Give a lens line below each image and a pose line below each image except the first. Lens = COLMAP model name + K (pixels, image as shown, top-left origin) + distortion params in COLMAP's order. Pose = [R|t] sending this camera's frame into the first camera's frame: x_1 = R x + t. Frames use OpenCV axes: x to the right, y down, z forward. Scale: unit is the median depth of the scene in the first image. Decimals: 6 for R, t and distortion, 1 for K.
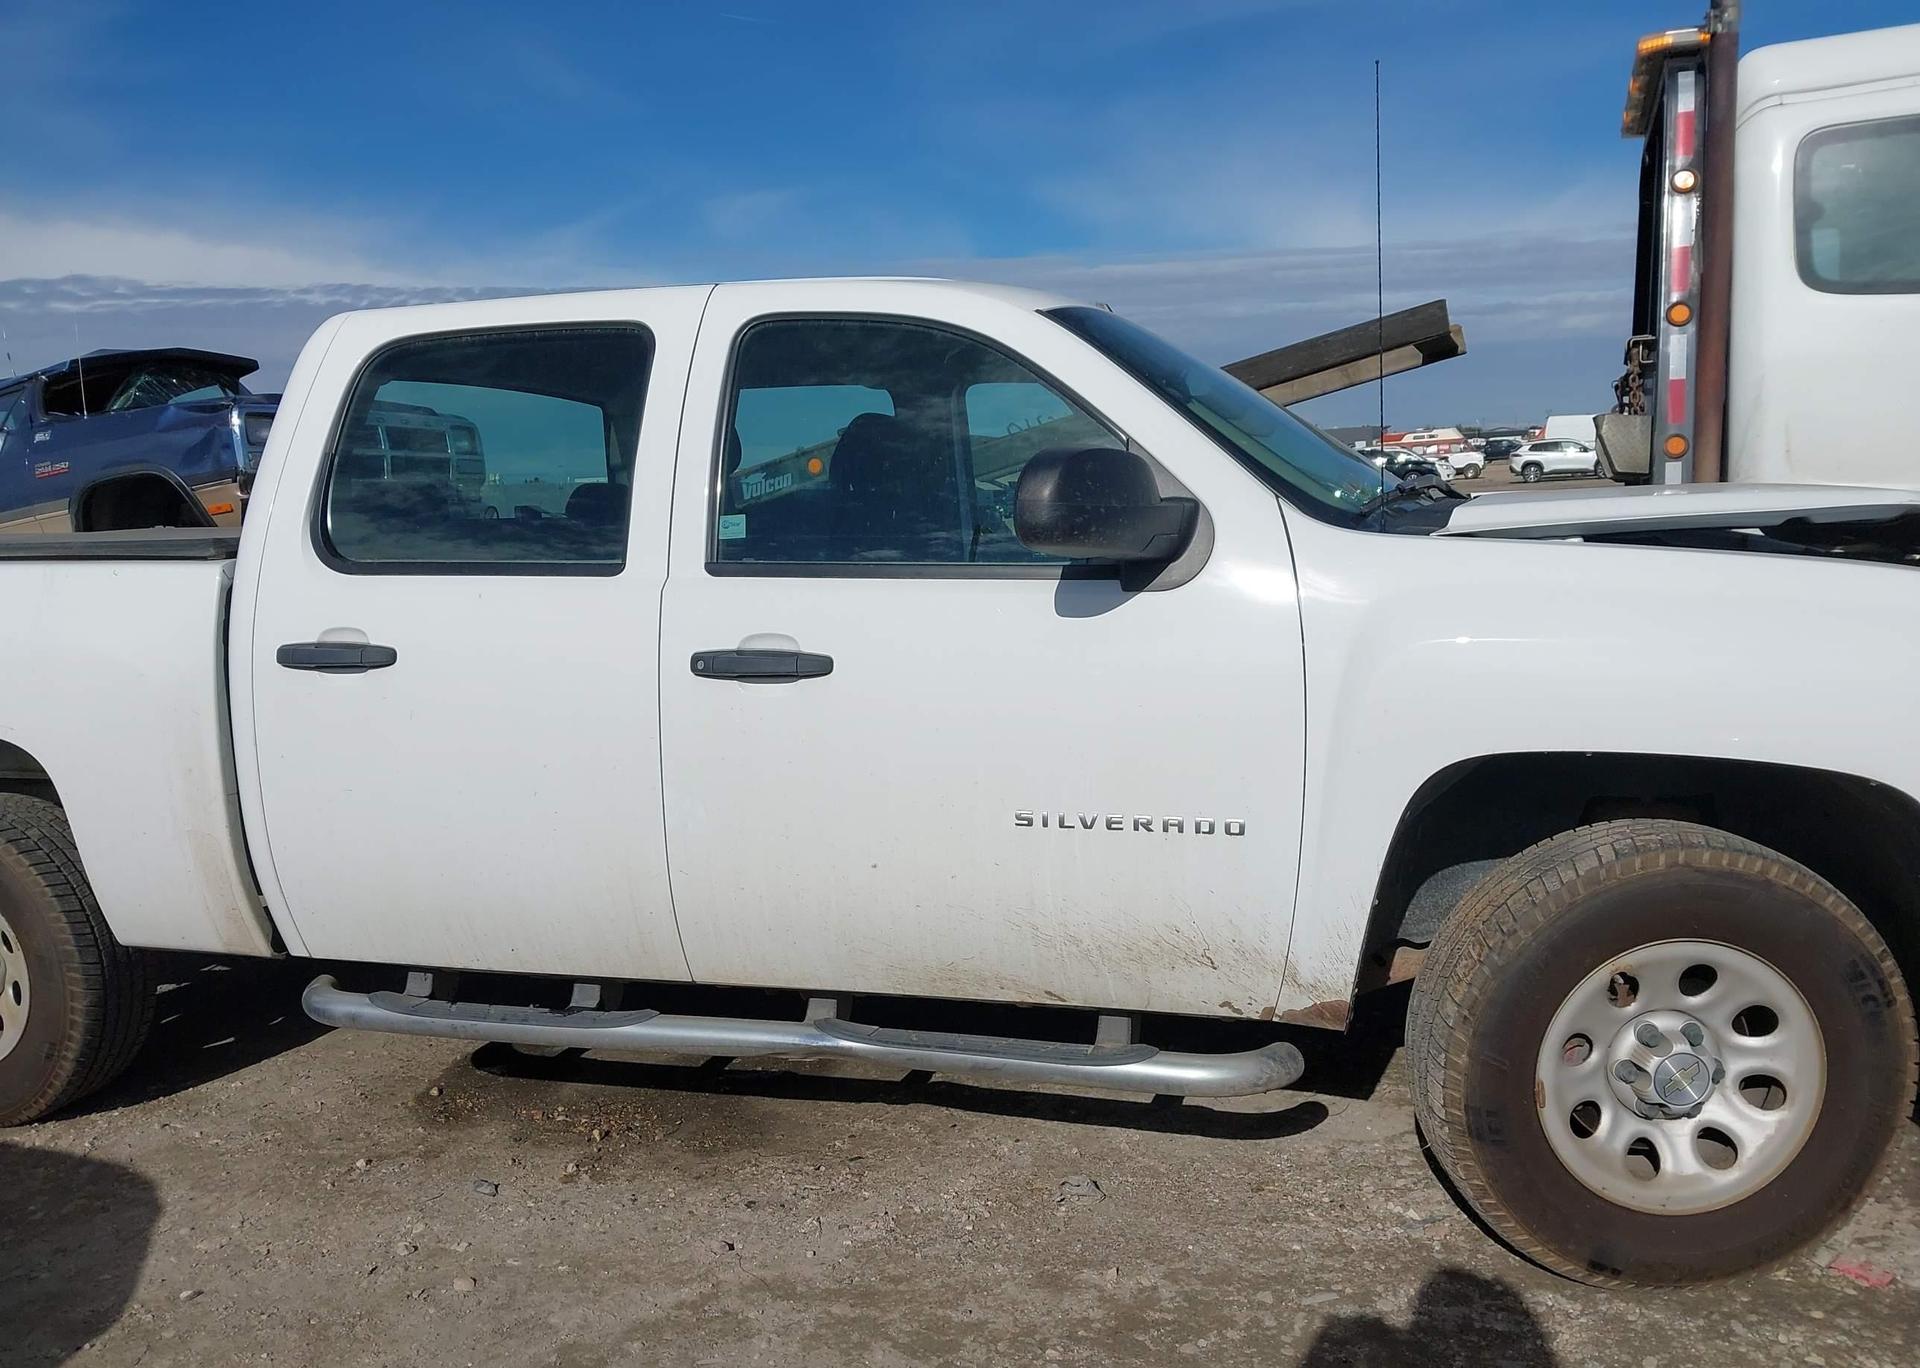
lens RADIAL K [[1547.2, 0, 927.8], [0, 1547.2, 714.7], [0, 0, 1]] dist [0.018417, -0.013132]
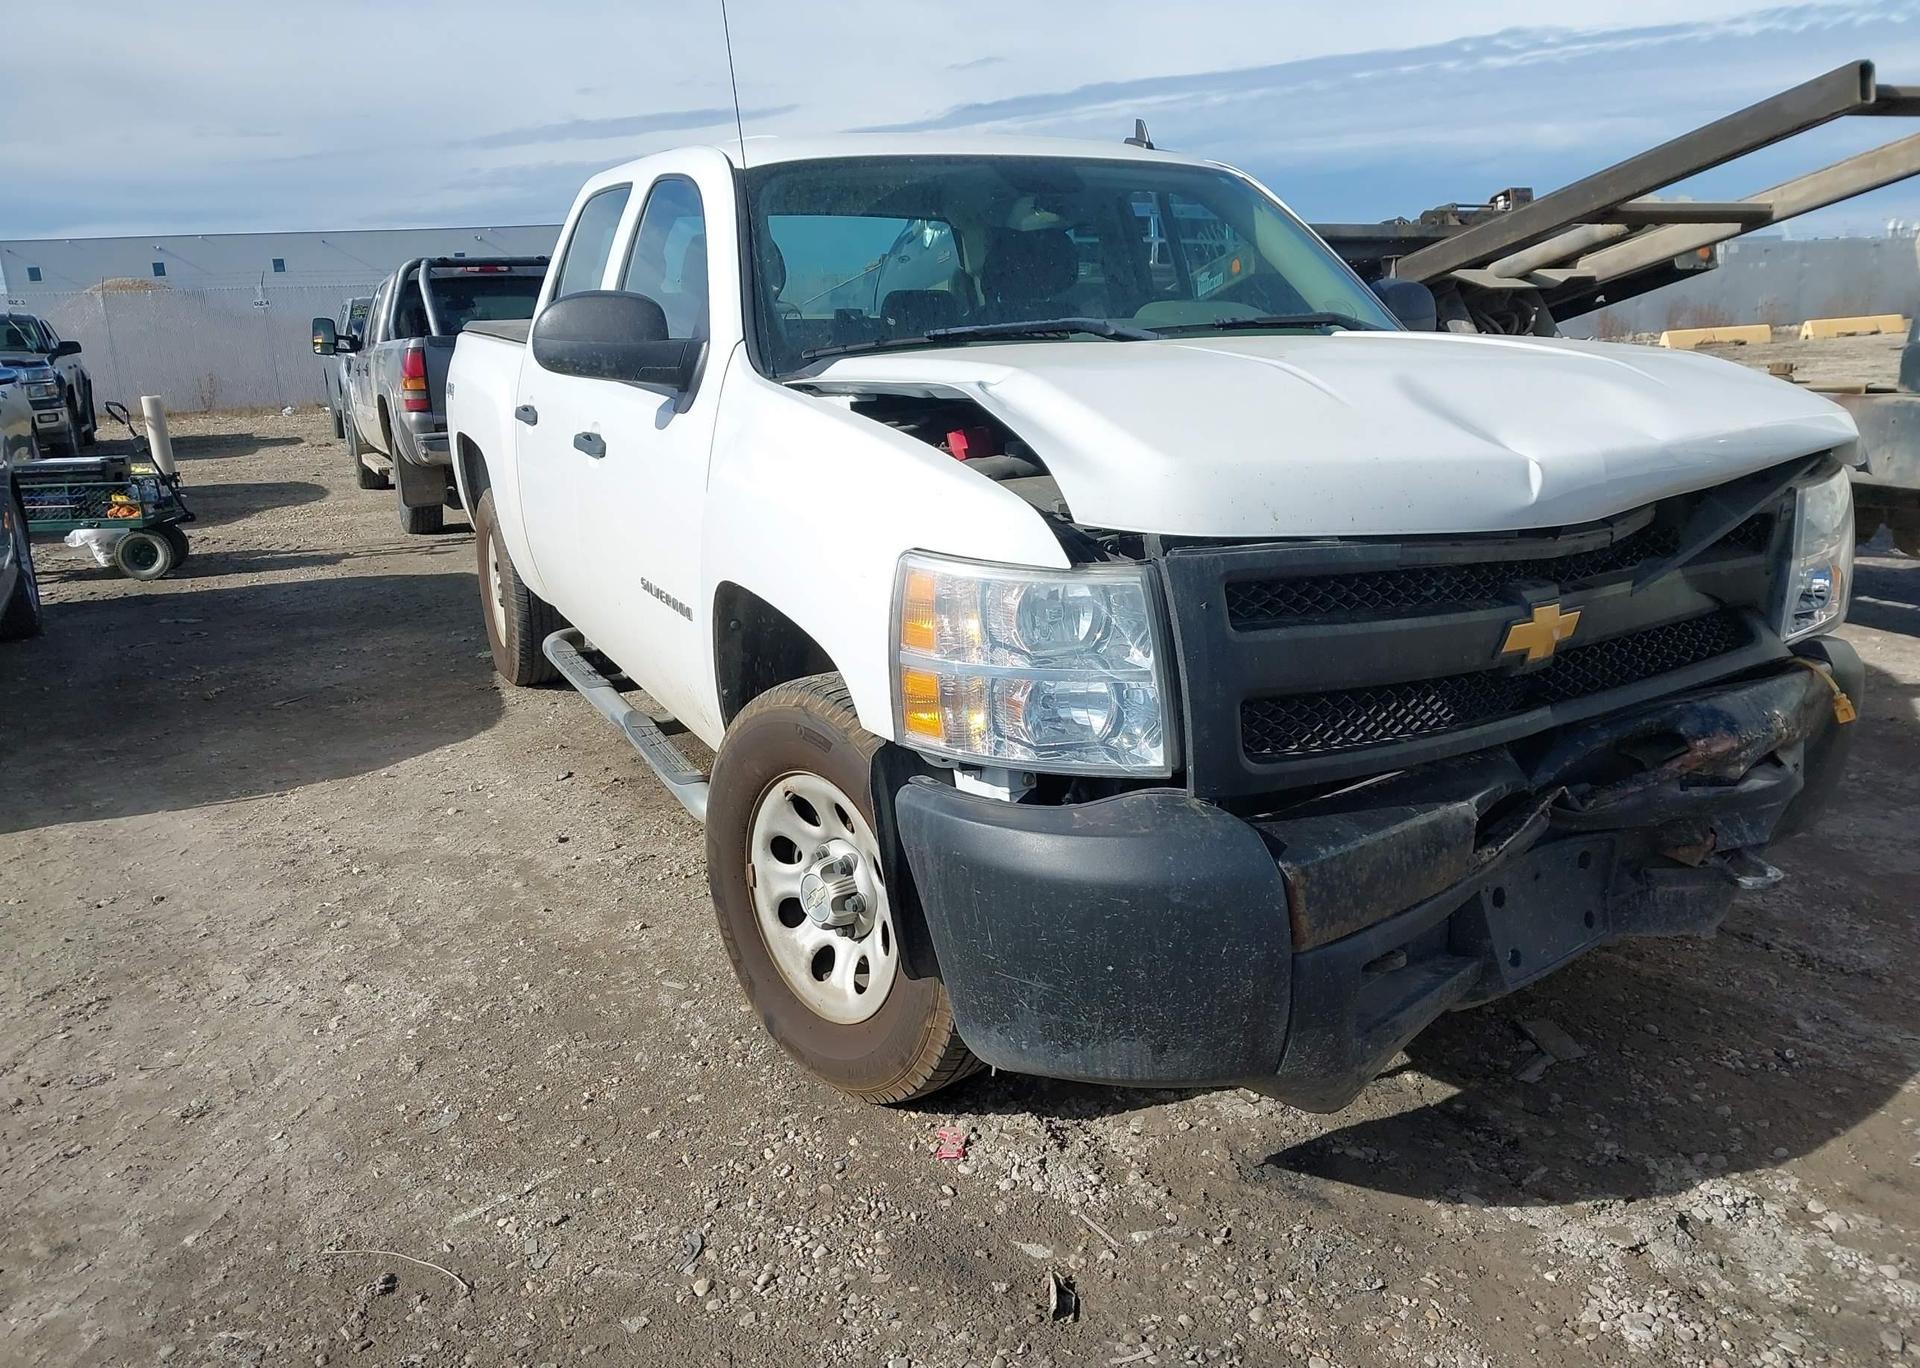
lens RADIAL K [[1547.2, 0, 944.1], [0, 1547.2, 686.7], [0, 0, 1]] dist [0.018417, -0.013132]
pose [[0.661559, 0.208992, -0.720182, 1.204617], [-0.108794, 0.976968, 0.183571, -0.115001], [0.741959, -0.043091, 0.669059, 0.310604]]
